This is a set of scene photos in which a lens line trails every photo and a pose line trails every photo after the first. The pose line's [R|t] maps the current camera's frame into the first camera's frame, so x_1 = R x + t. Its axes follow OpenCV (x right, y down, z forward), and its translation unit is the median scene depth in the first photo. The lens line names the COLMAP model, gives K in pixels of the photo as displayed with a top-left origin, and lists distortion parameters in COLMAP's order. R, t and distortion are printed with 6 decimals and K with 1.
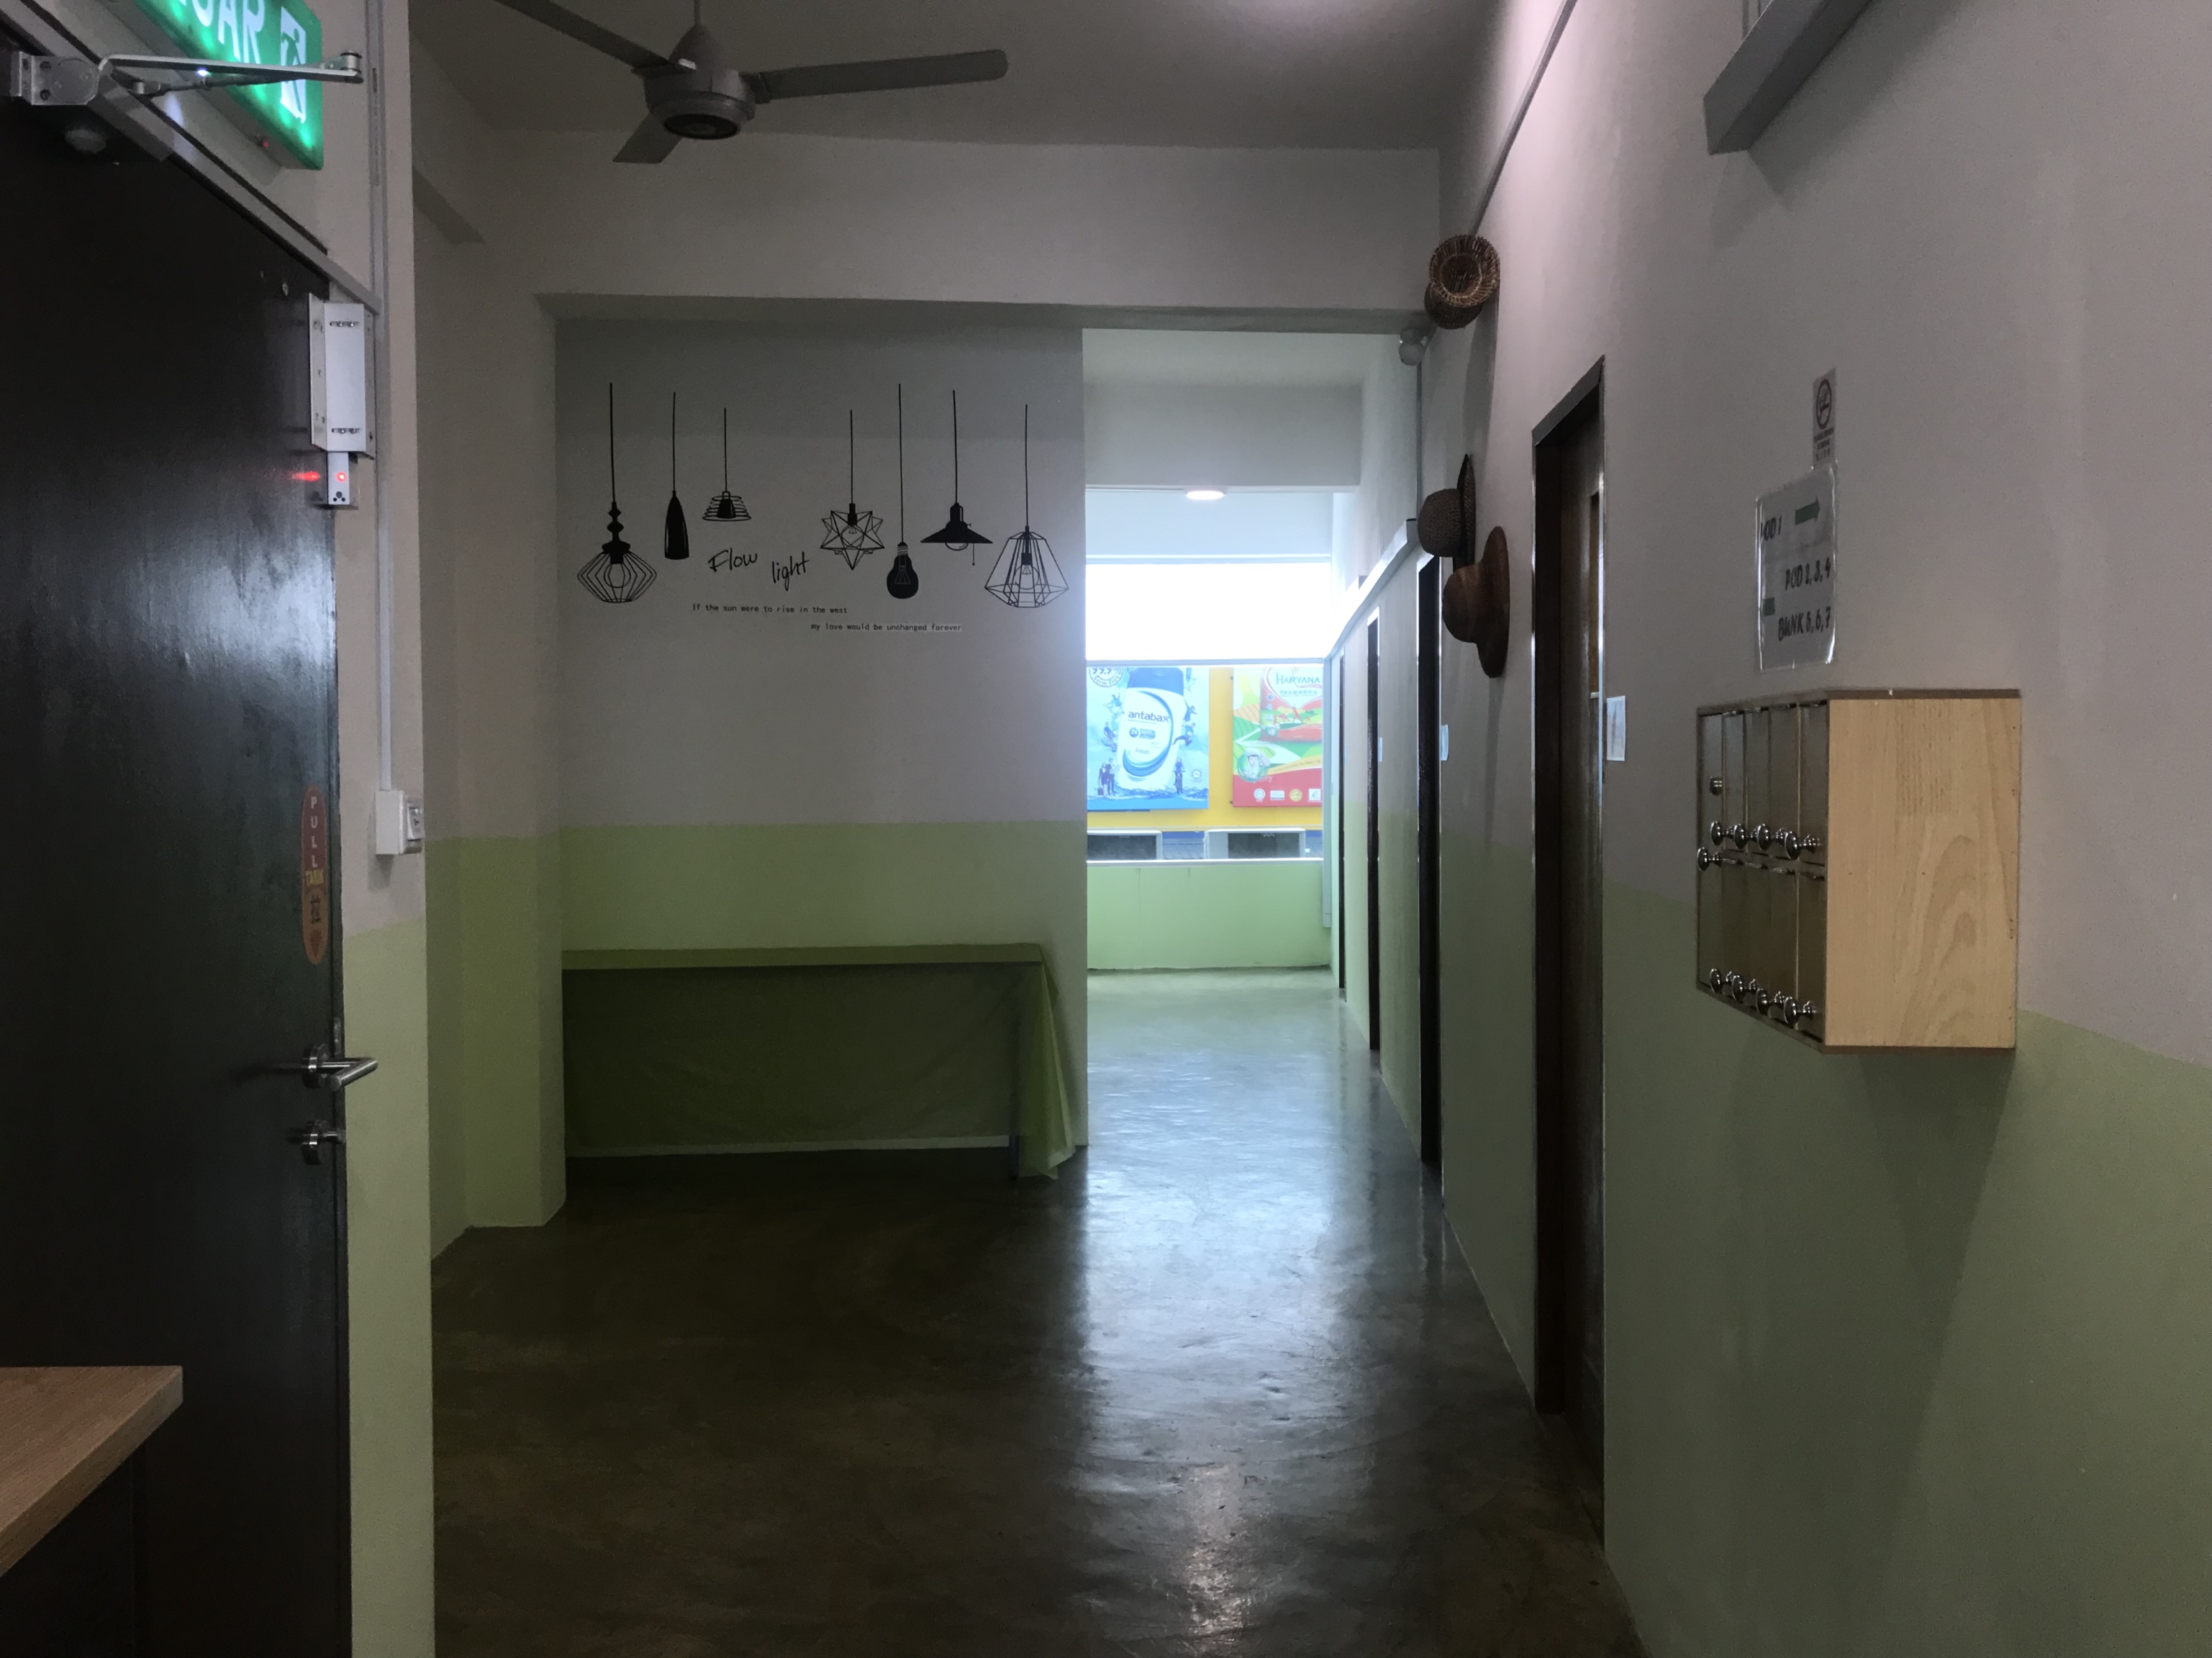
lens RADIAL K [[1806.4, 0, 1106.0], [0, 1806.4, 829.0], [0, 0, 1]] dist [0.005525, 0.003299]
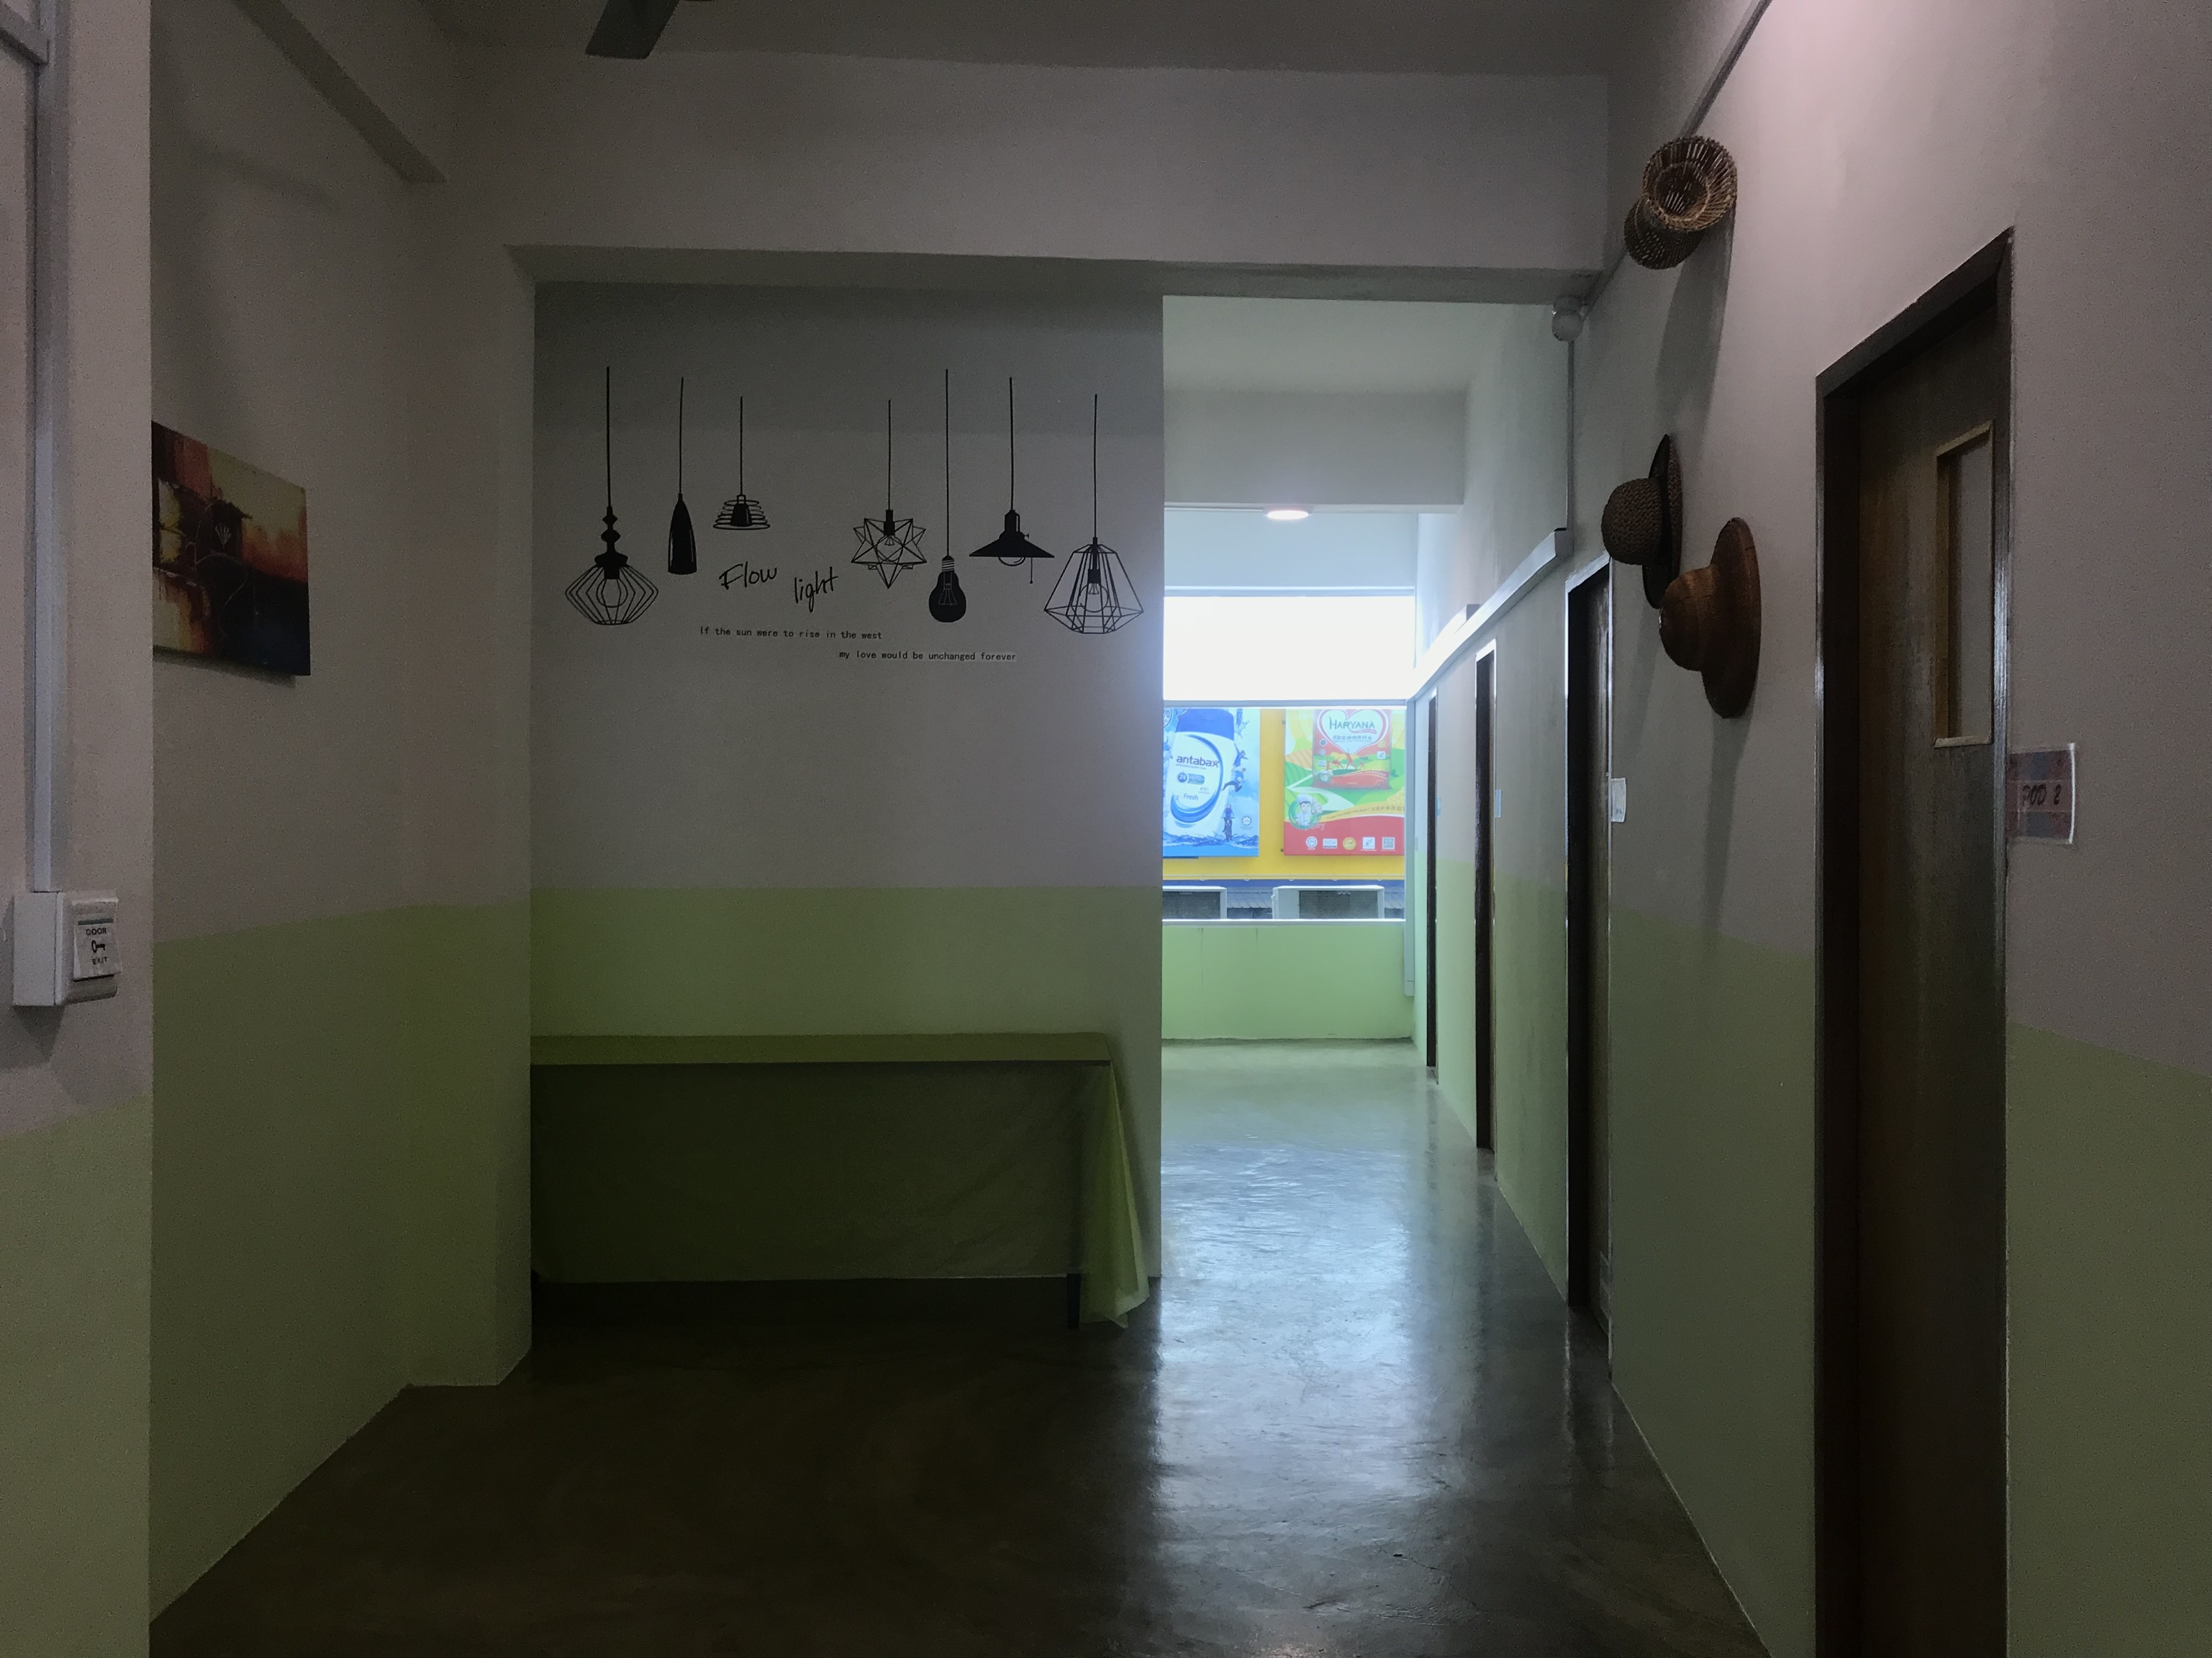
lens RADIAL K [[1807.6, 0, 1101.8], [0, 1807.6, 824.7], [0, 0, 1]] dist [0.006139, 0.006847]
pose [[0.999637, 0.008780, -0.025467, -0.017880], [-0.009453, 0.999606, -0.026447, -0.011048], [0.025224, 0.026679, 0.999326, 0.158561]]
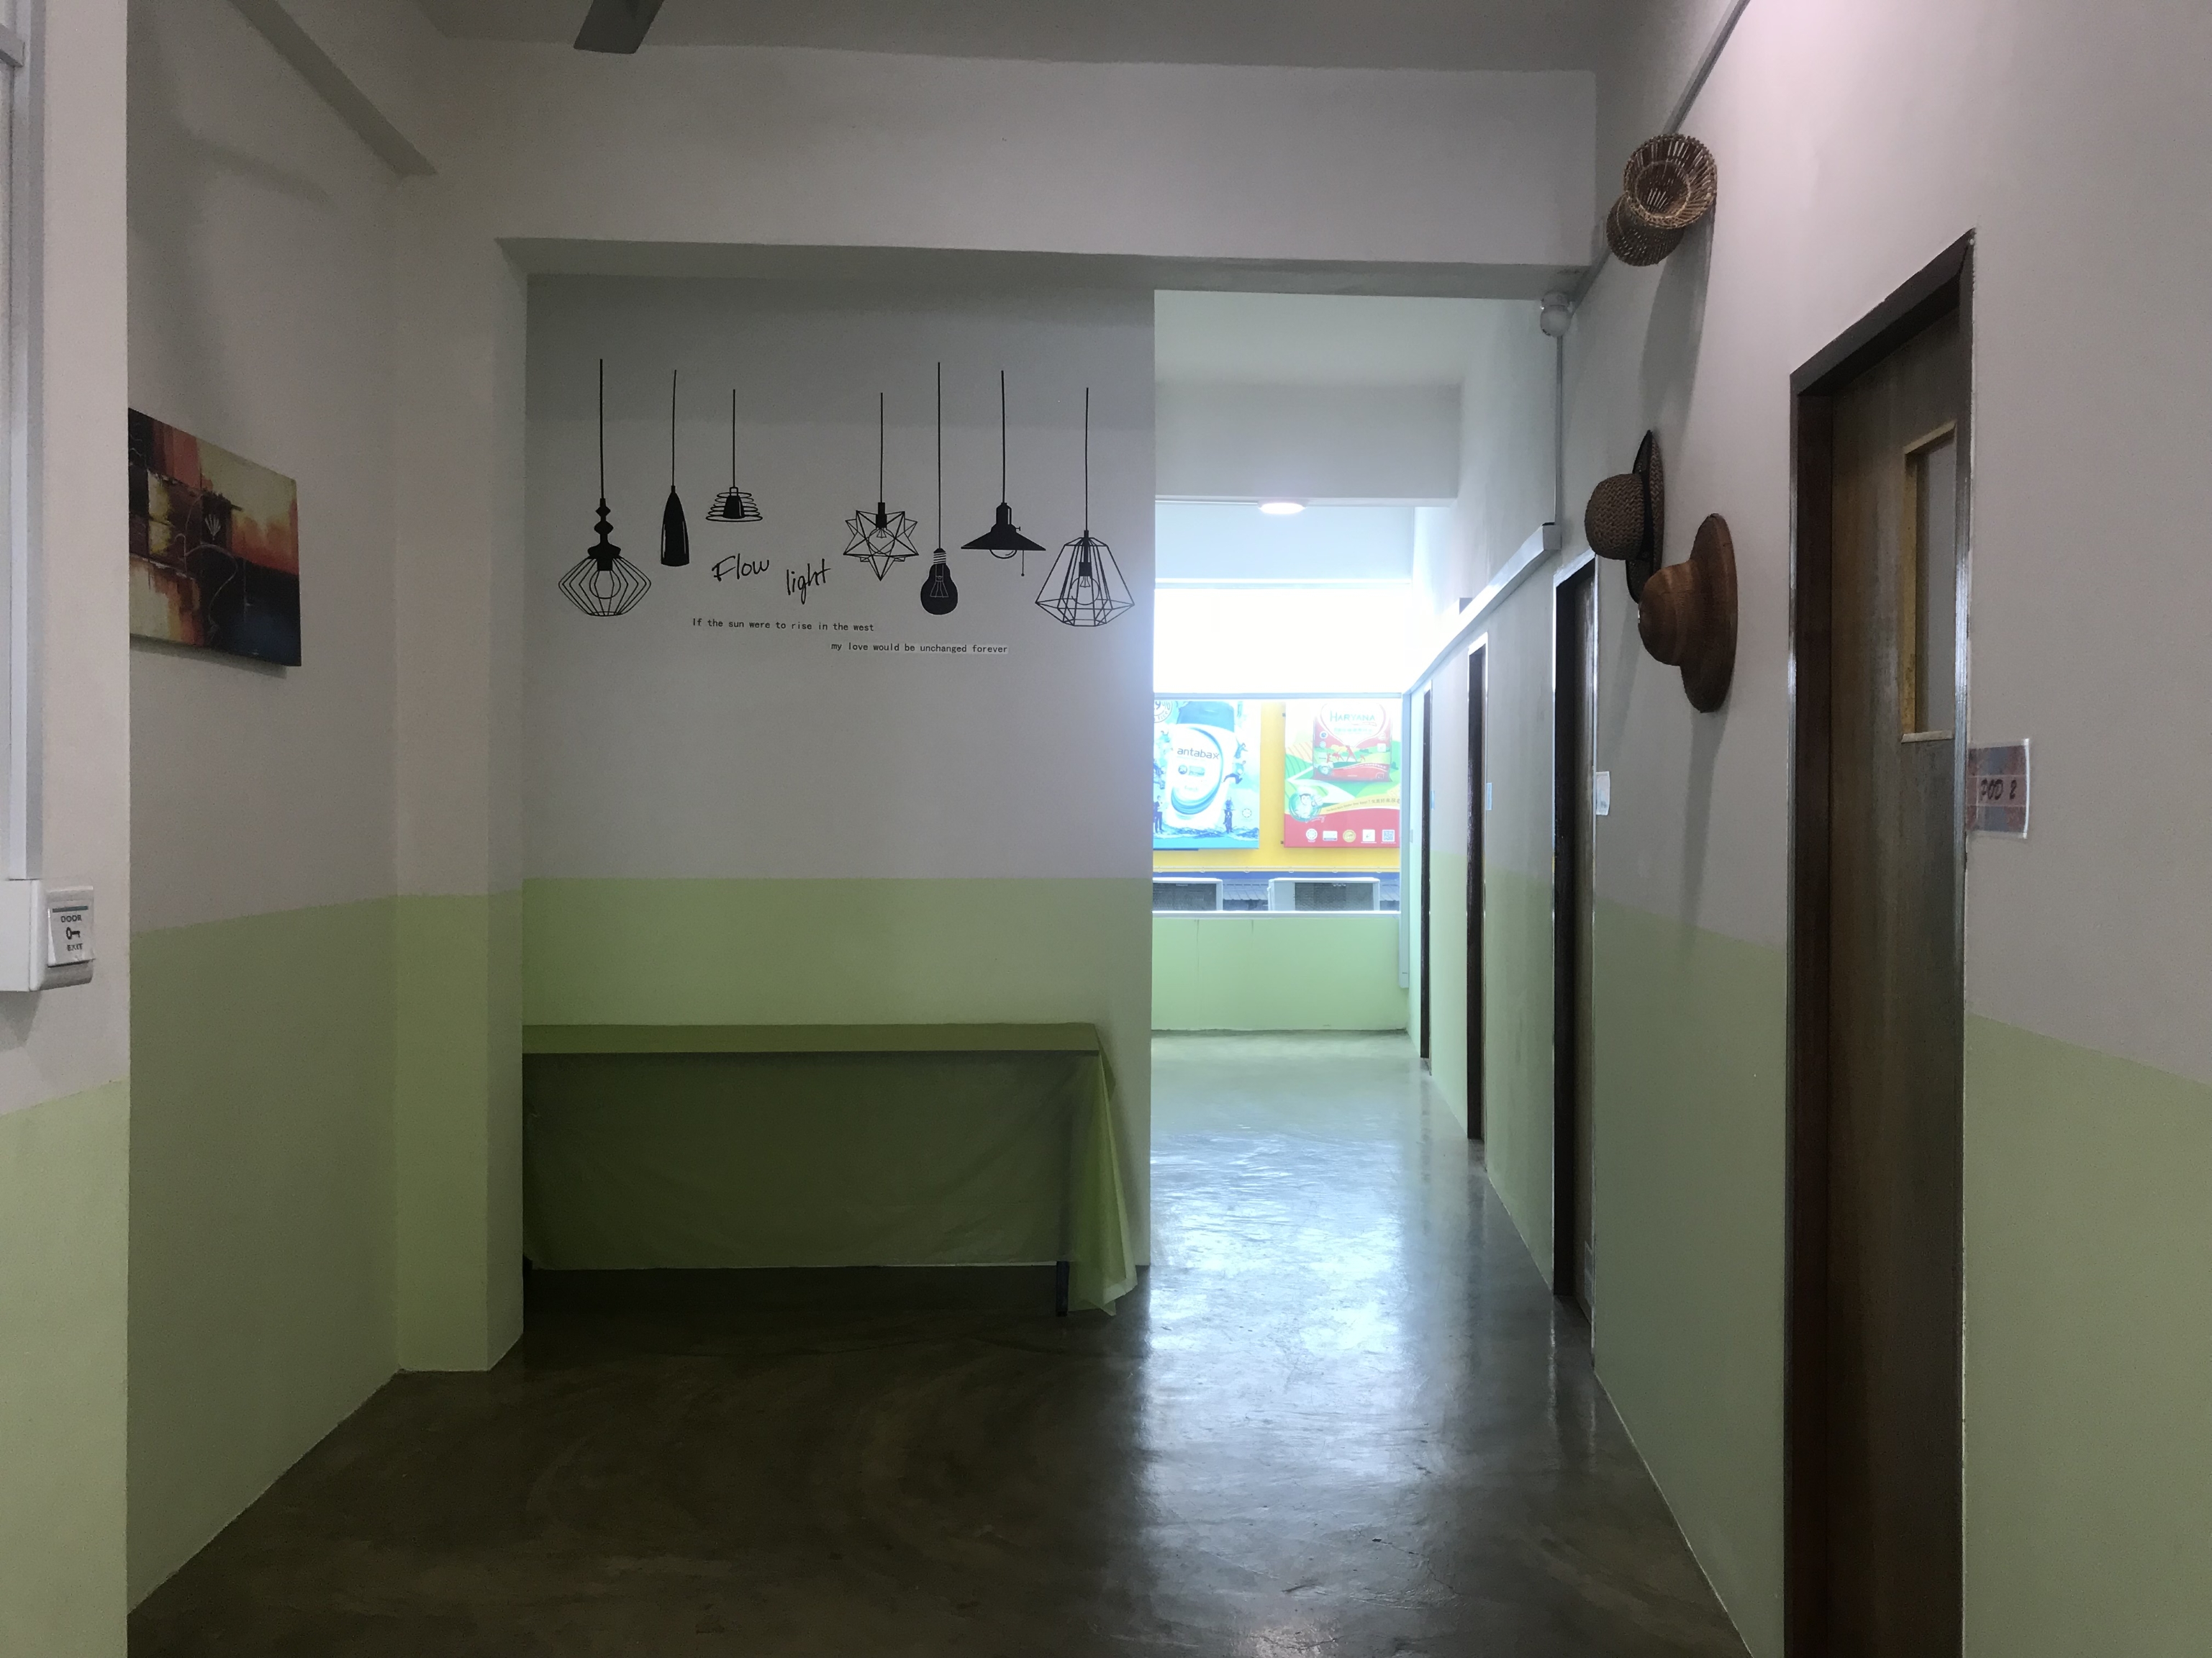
lens RADIAL K [[1806.4, 0, 1106.0], [0, 1806.4, 829.0], [0, 0, 1]] dist [0.005525, 0.003299]
pose [[0.999640, 0.011526, -0.024221, -0.012314], [-0.012002, 0.999736, -0.019572, -0.011010], [0.023989, 0.019856, 0.999515, 0.154757]]
